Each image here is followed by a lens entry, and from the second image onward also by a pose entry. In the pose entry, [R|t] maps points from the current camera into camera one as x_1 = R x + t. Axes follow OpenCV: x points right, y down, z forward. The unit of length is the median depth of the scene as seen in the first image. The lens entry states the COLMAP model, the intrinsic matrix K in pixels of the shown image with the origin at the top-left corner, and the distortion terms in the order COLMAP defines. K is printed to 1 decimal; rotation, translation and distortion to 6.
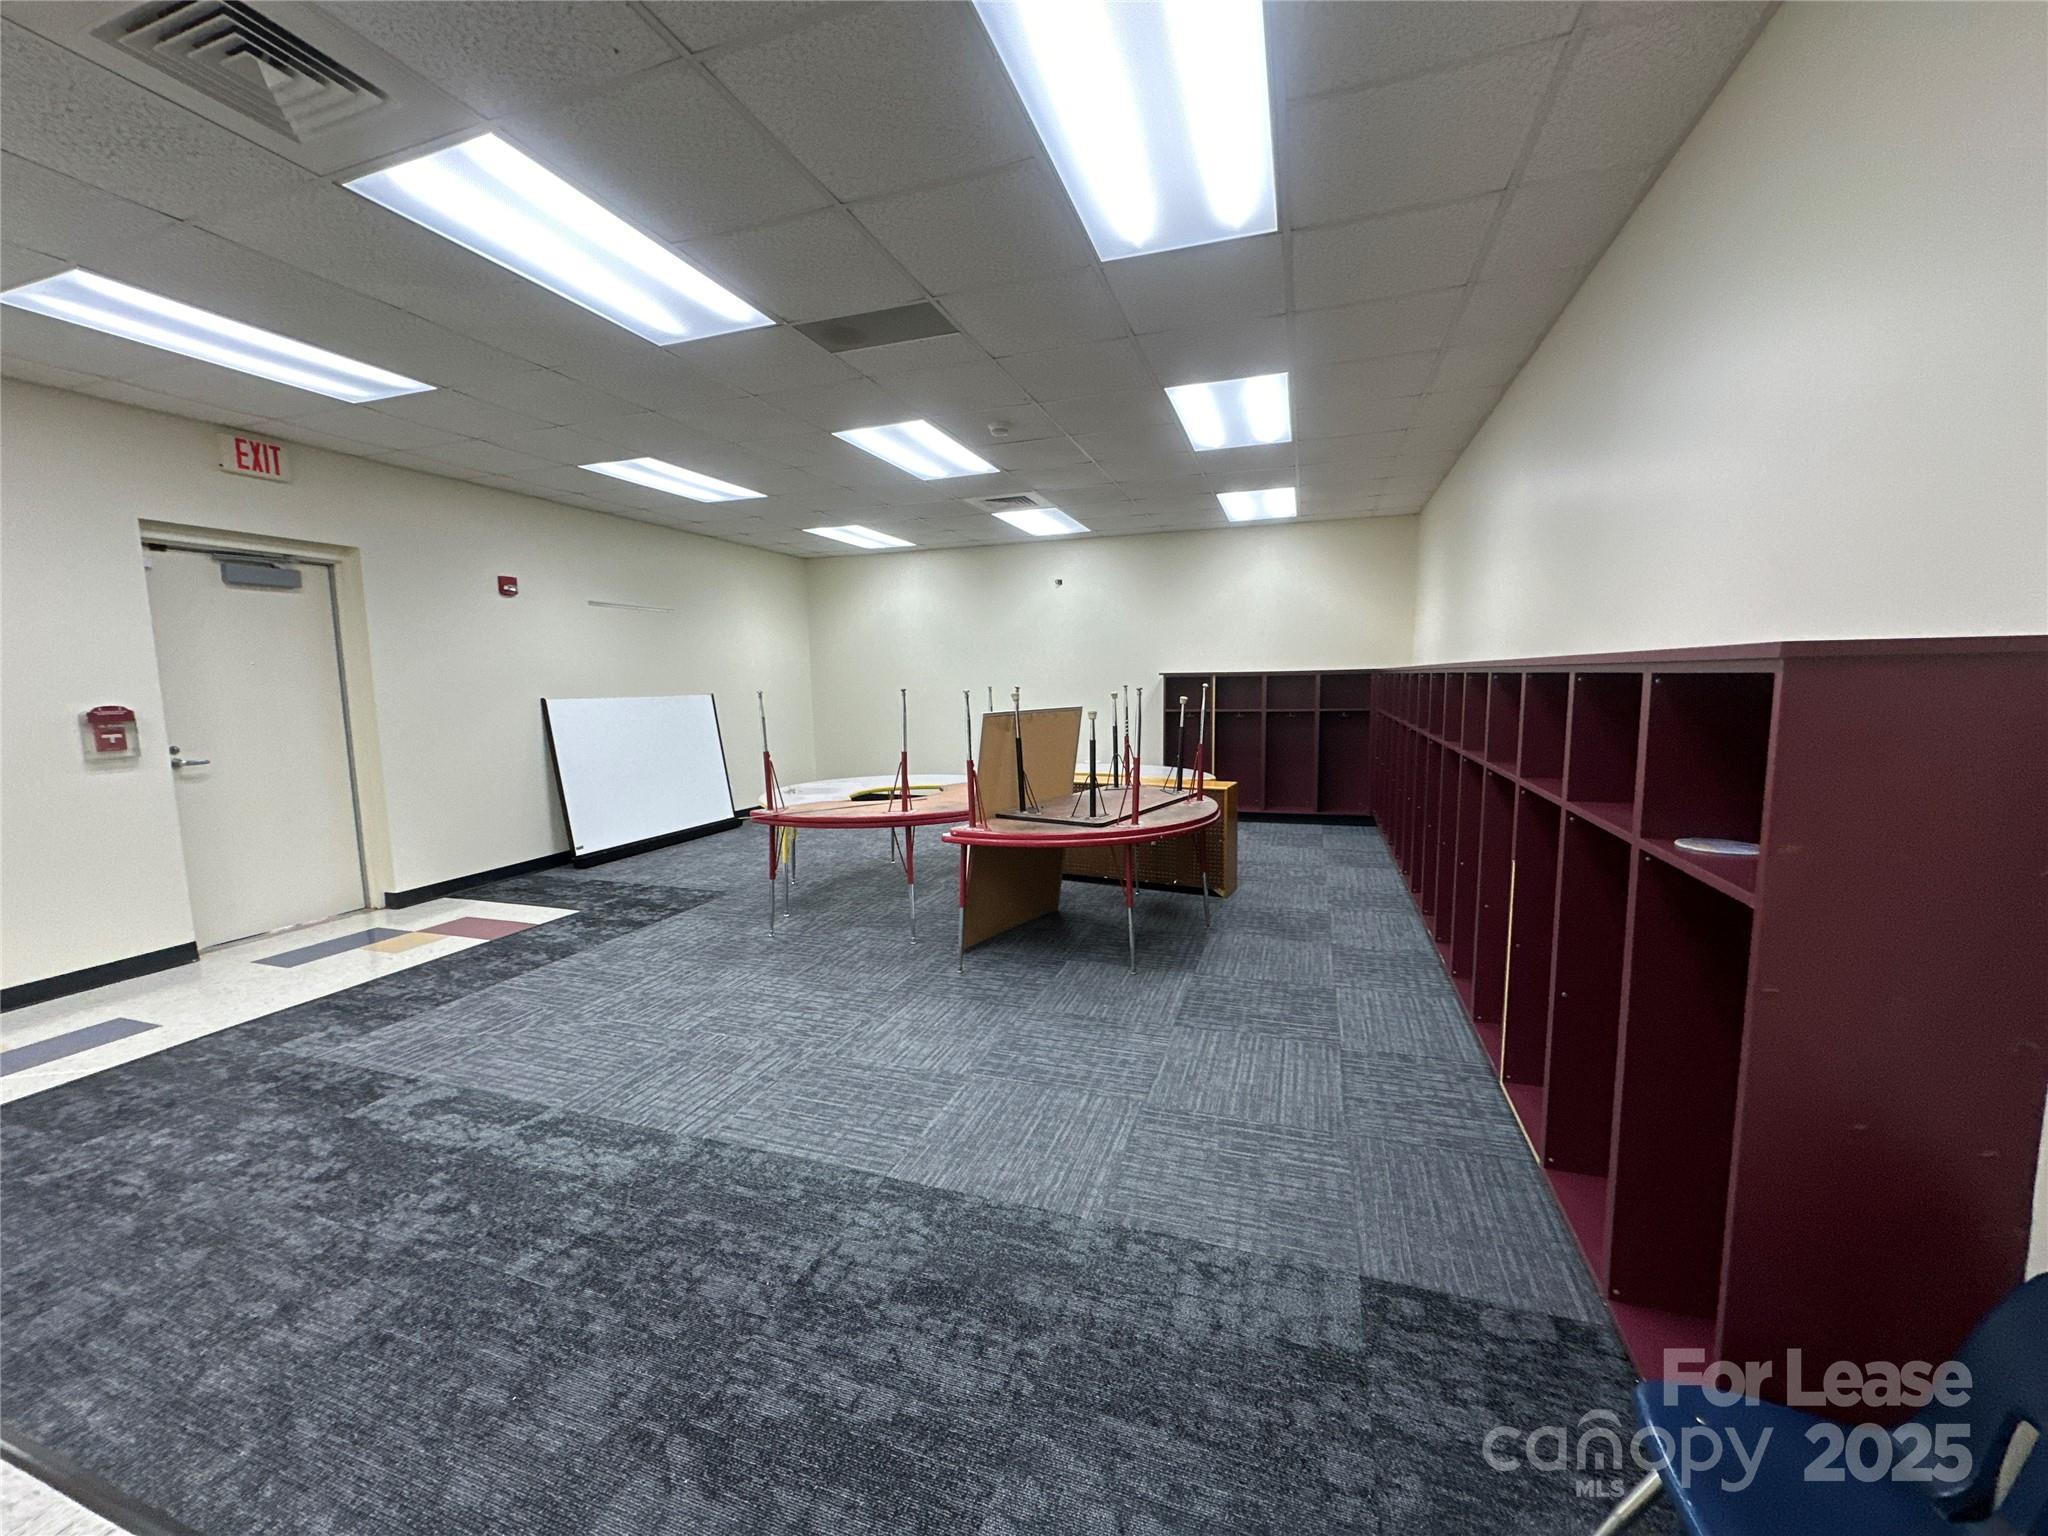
lens RADIAL K [[818.1, 0, 1029.0], [0, 818.1, 774.0], [0, 0, 1]] dist [-0.000801, 0.000604]
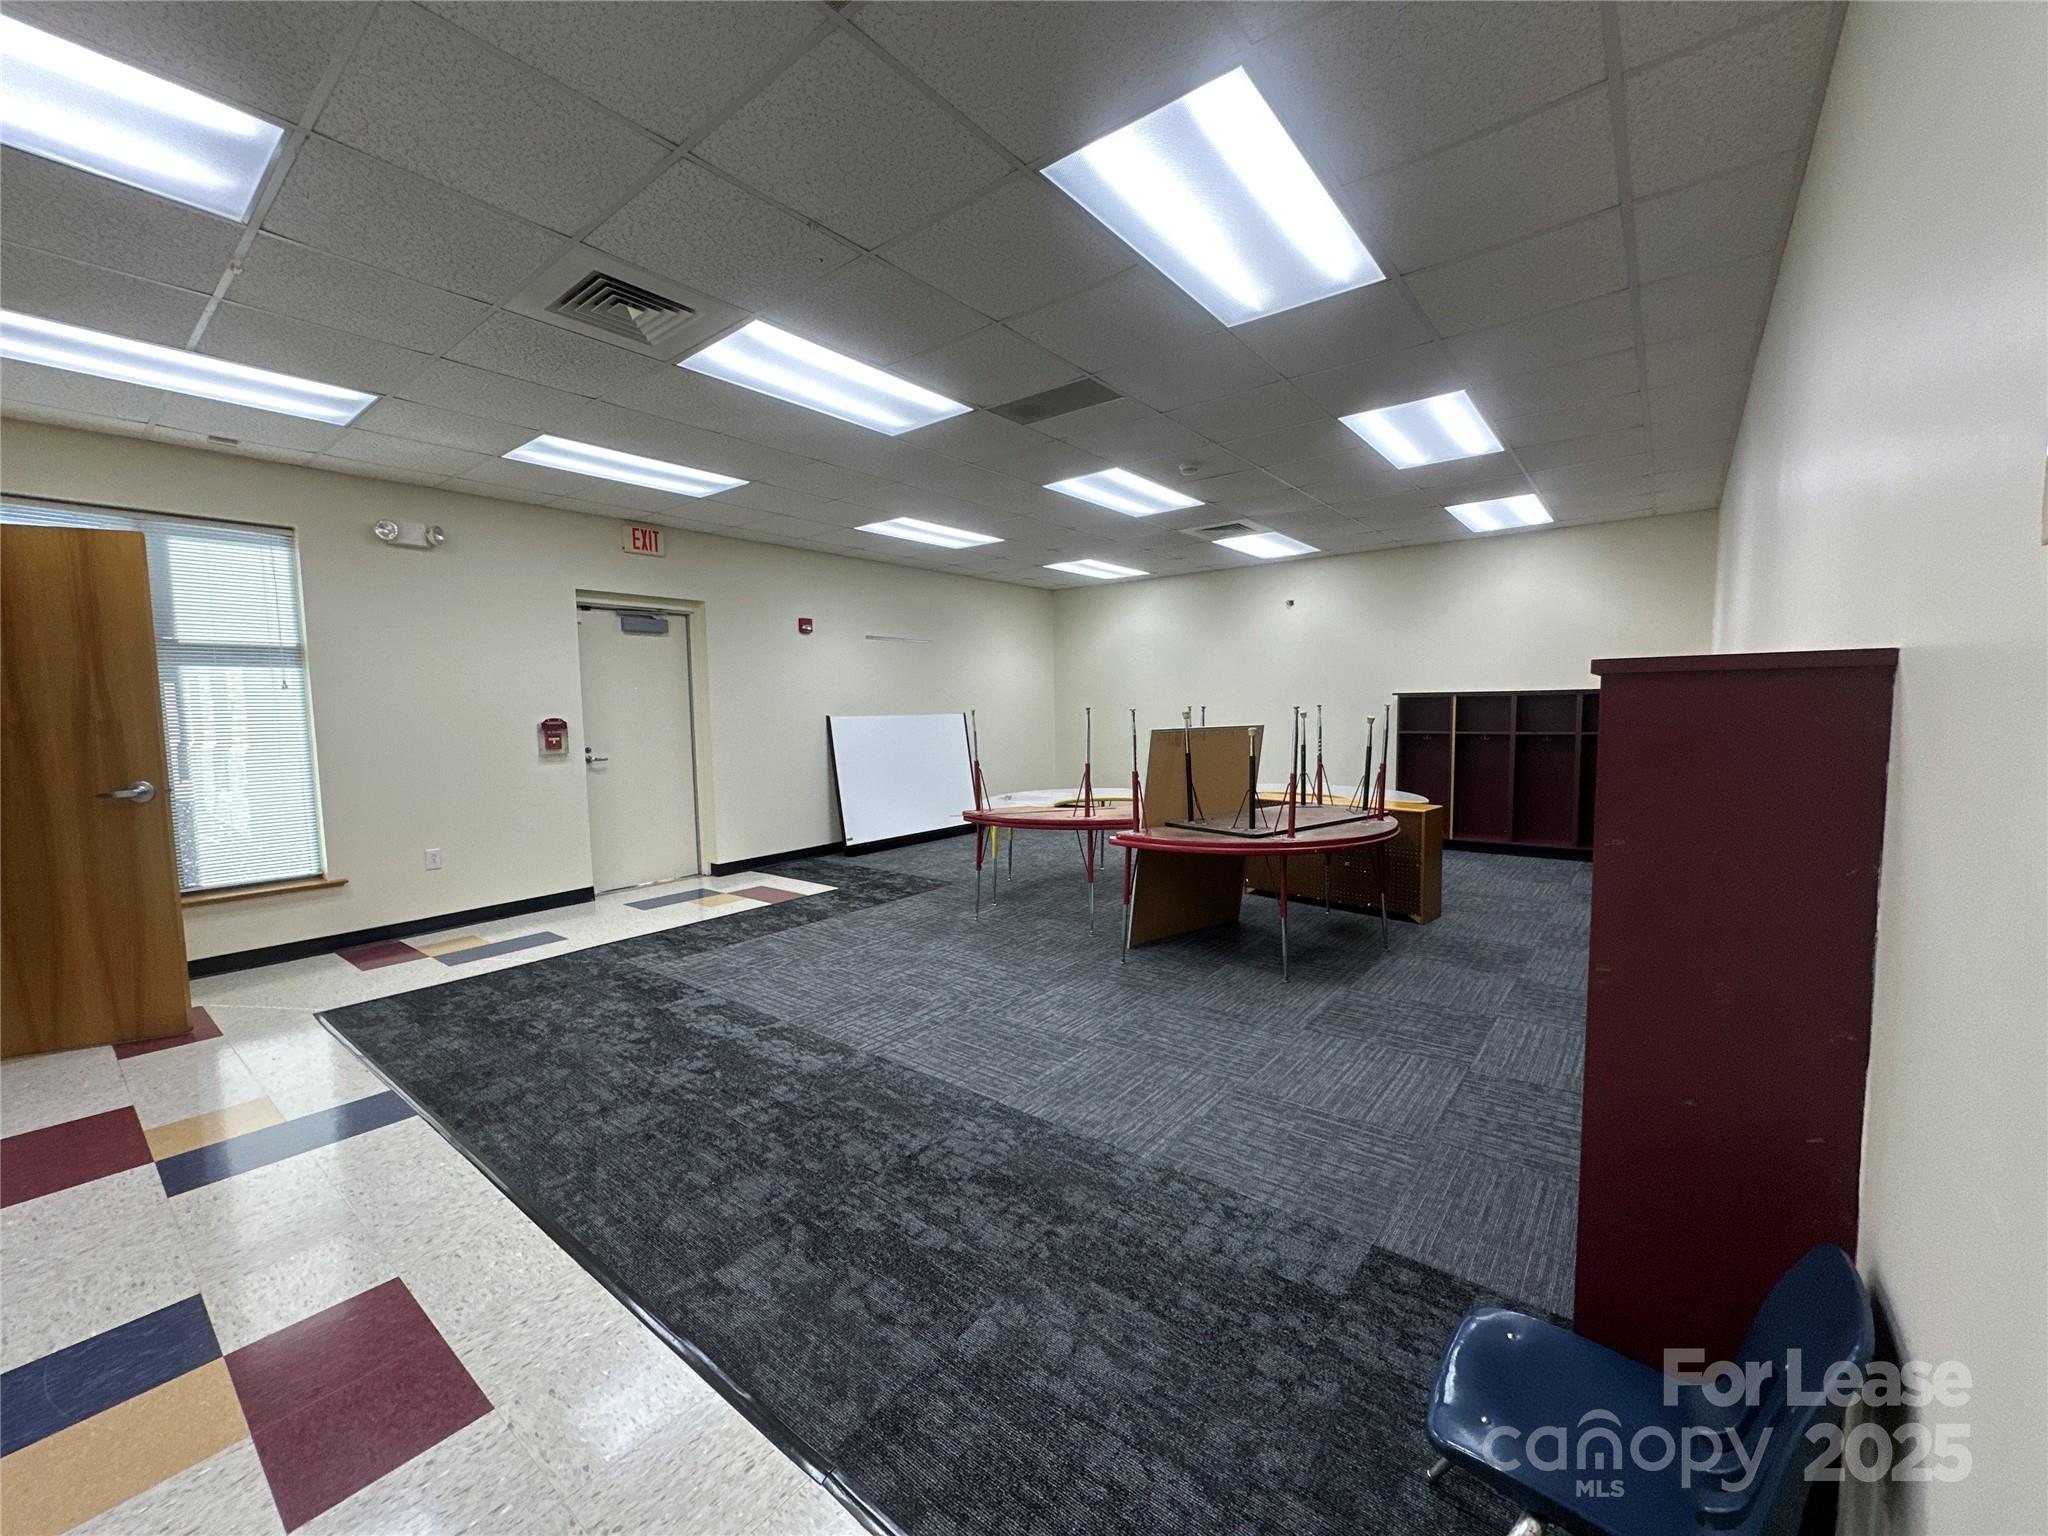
lens RADIAL K [[822.1, 0, 1031.2], [0, 822.1, 775.1], [0, 0, 1]] dist [-0.000705, 0.000005]
pose [[0.944258, 0.028607, -0.327962, 0.188455], [-0.036919, 0.999135, -0.019145, 0.016830], [0.327131, 0.030186, 0.944497, -0.117580]]
